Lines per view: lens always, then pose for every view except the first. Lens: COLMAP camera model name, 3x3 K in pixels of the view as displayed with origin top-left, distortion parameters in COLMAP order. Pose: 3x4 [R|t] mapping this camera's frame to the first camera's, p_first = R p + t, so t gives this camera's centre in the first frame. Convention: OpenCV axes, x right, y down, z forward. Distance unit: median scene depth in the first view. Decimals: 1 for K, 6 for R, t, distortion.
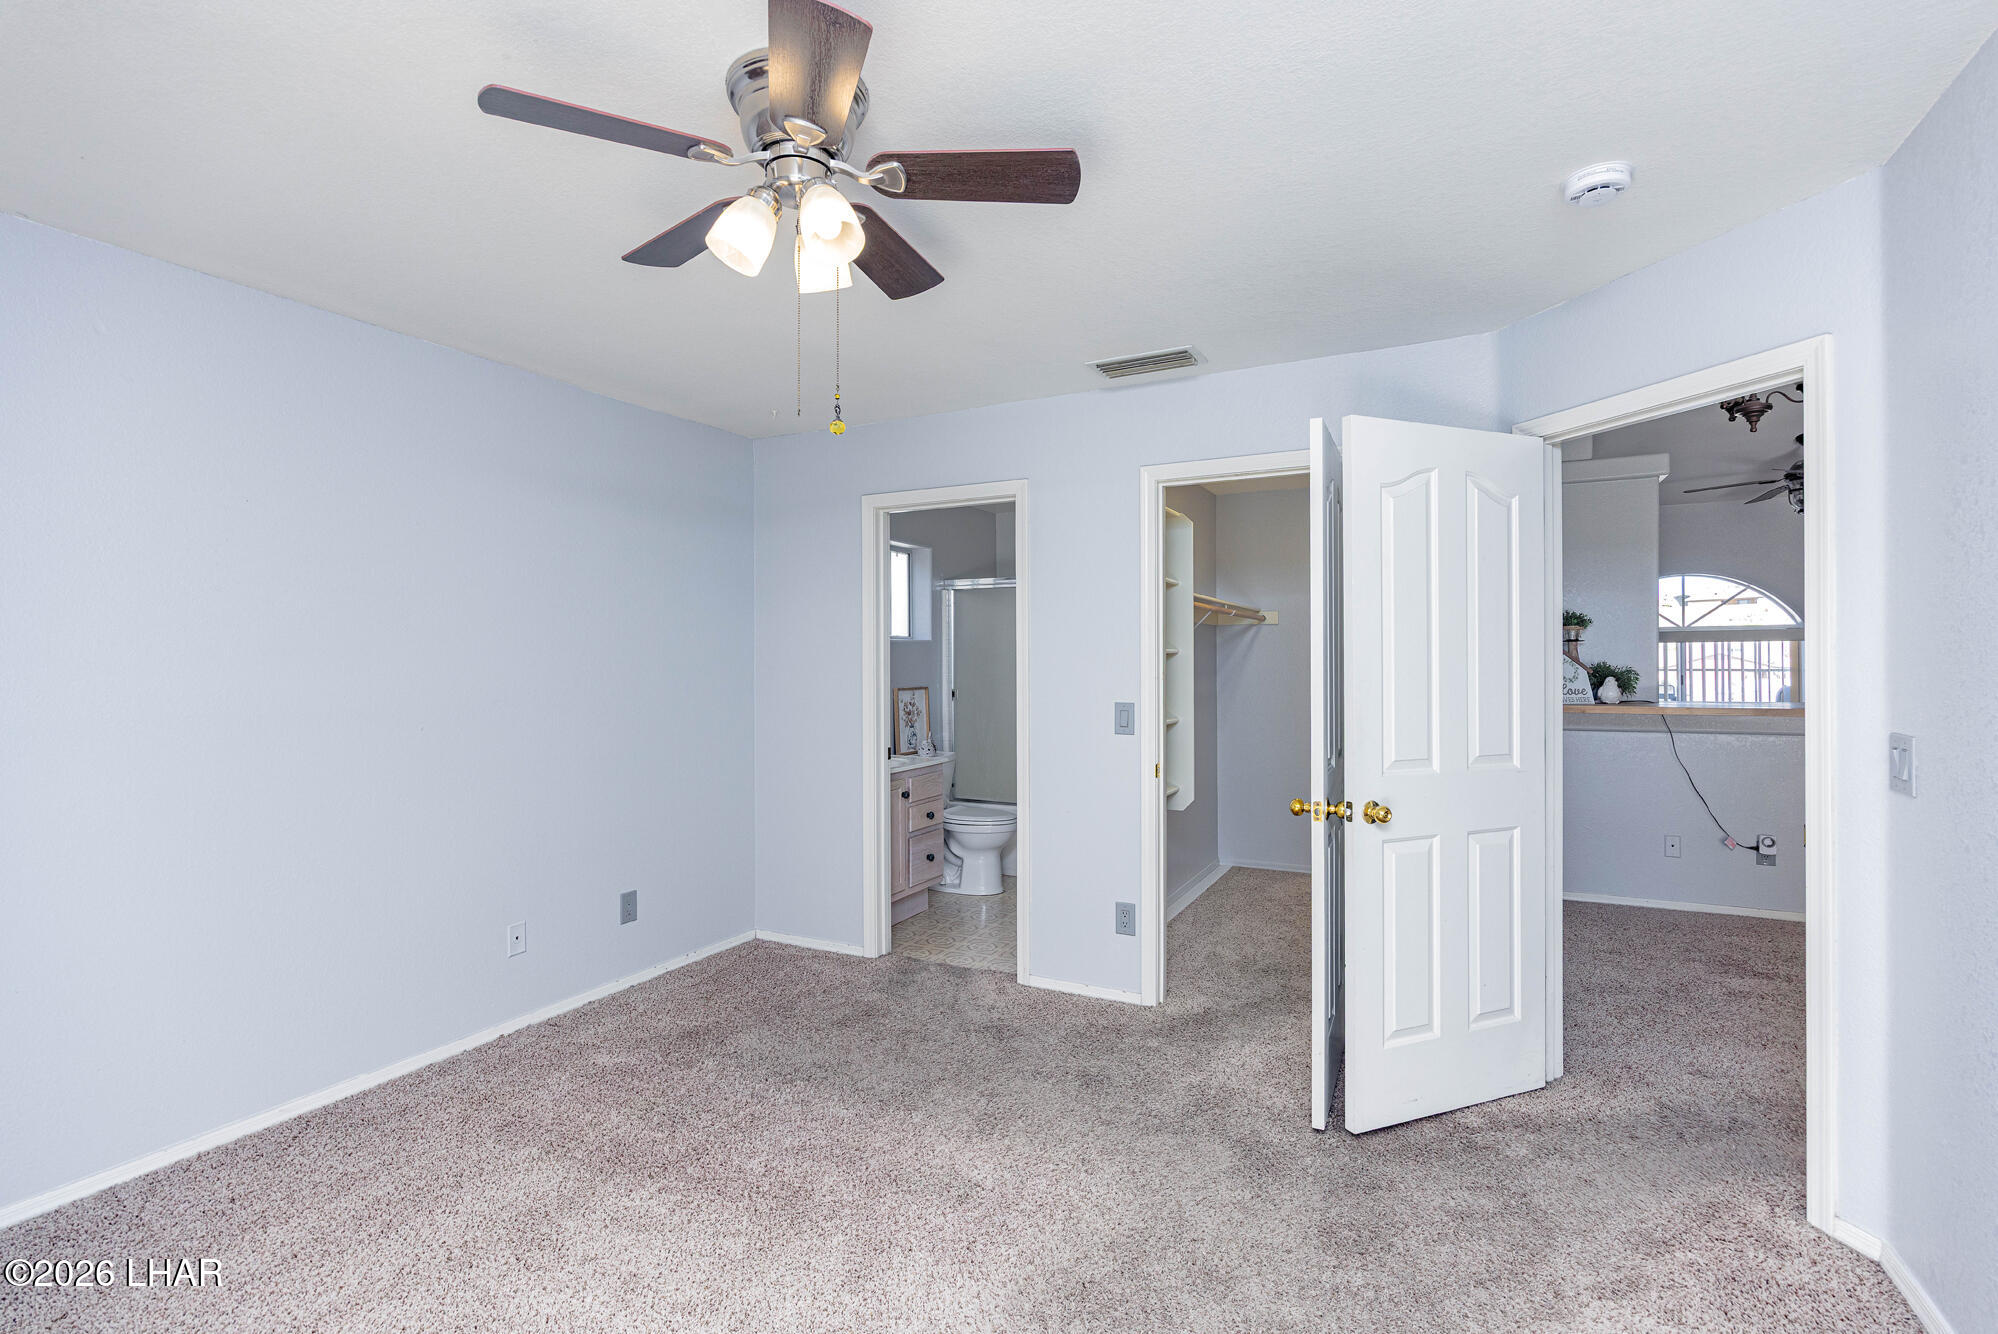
lens RADIAL K [[950.5, 0, 1003.9], [0, 950.5, 668.2], [0, 0, 1]] dist [0.009355, -0.000117]
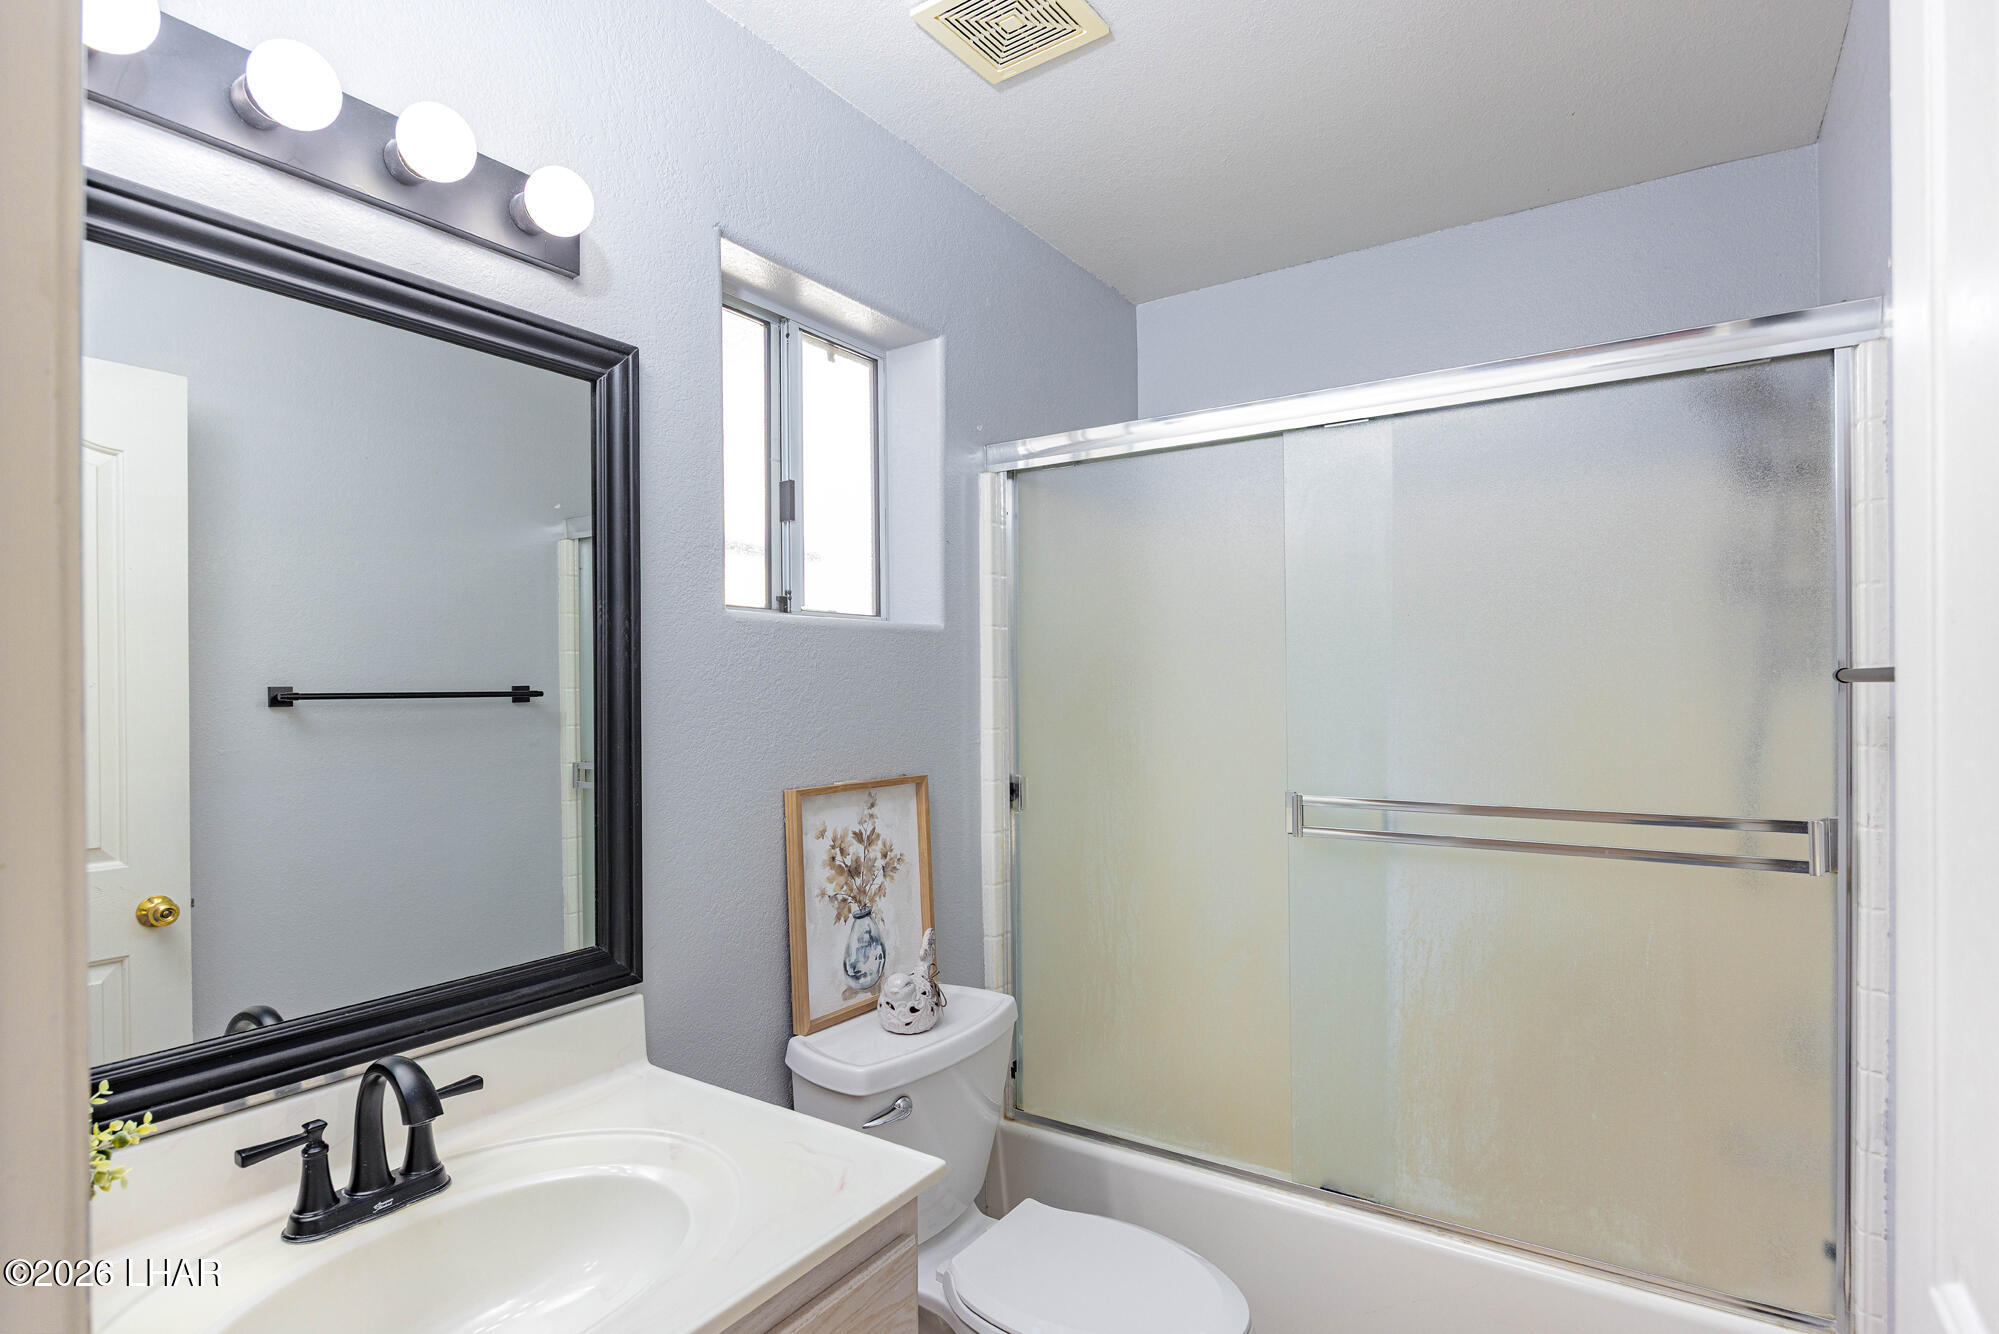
lens RADIAL K [[1020.0, 0, 985.2], [0, 1020.0, 688.3], [0, 0, 1]] dist [-0.050891, -0.000889]
pose [[0.991130, -0.003937, -0.132839, -0.016995], [0.003275, 0.999981, -0.005199, -0.007539], [0.132857, 0.004717, 0.991124, 0.699416]]
